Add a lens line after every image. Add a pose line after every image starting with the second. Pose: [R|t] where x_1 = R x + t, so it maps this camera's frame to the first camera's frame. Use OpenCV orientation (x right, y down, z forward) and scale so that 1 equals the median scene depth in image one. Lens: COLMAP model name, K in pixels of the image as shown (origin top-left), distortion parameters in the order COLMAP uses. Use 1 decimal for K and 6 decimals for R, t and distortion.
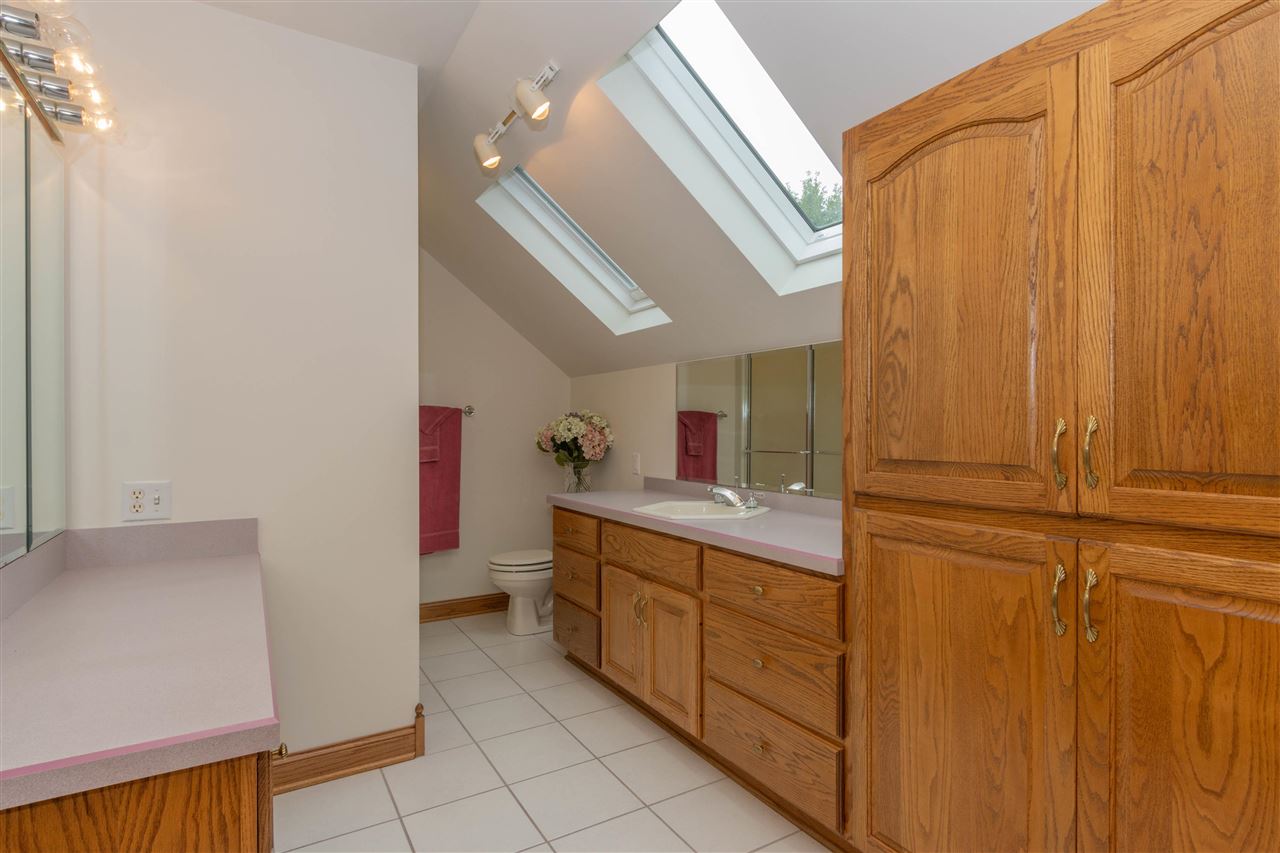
lens RADIAL K [[642.0, 0, 651.4], [0, 642.0, 427.2], [0, 0, 1]] dist [0.004669, 0.002160]
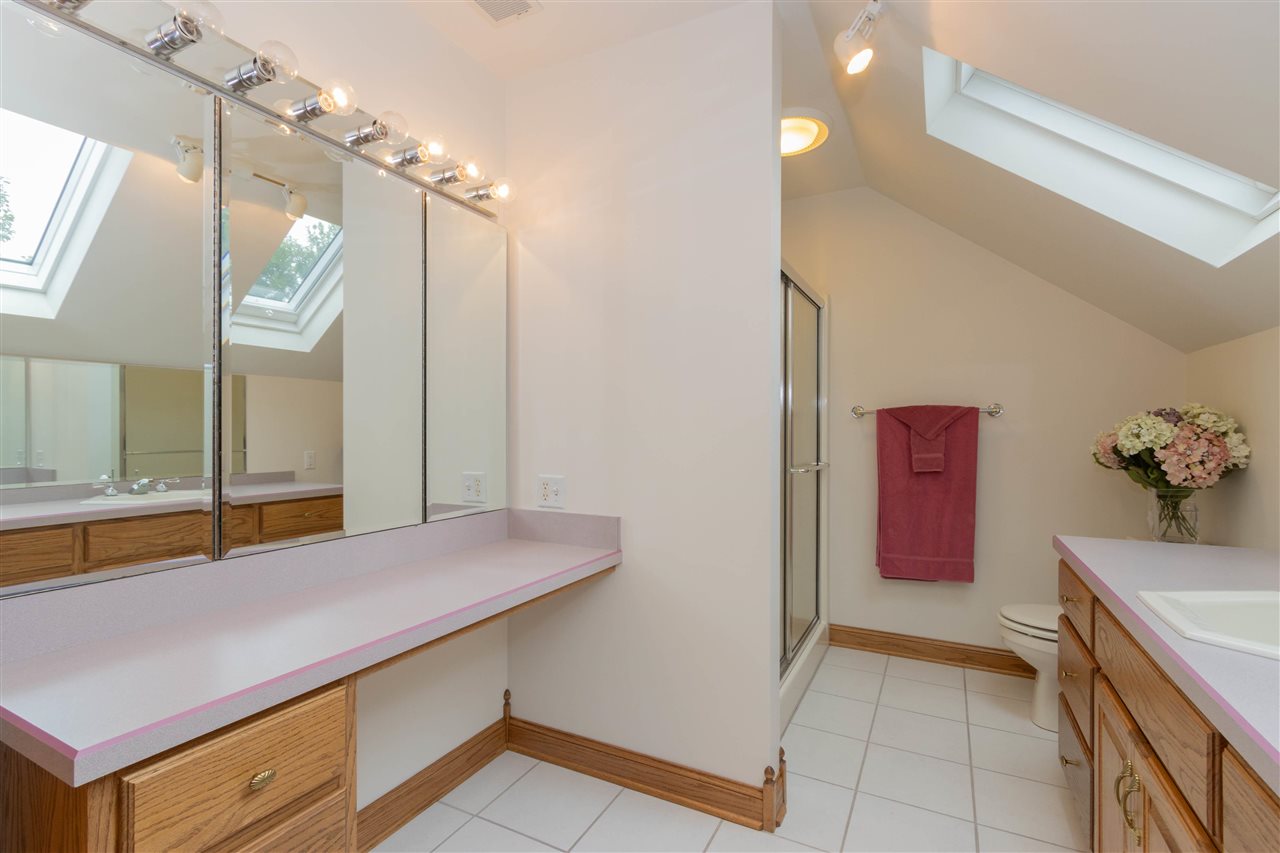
lens RADIAL K [[585.6, 0, 637.4], [0, 585.6, 430.3], [0, 0, 1]] dist [0.013956, 0.000855]
pose [[0.509547, 0.003117, -0.860437, 0.121652], [-0.001379, 0.999995, 0.002807, -0.002444], [0.860442, -0.000244, 0.509549, 0.281707]]
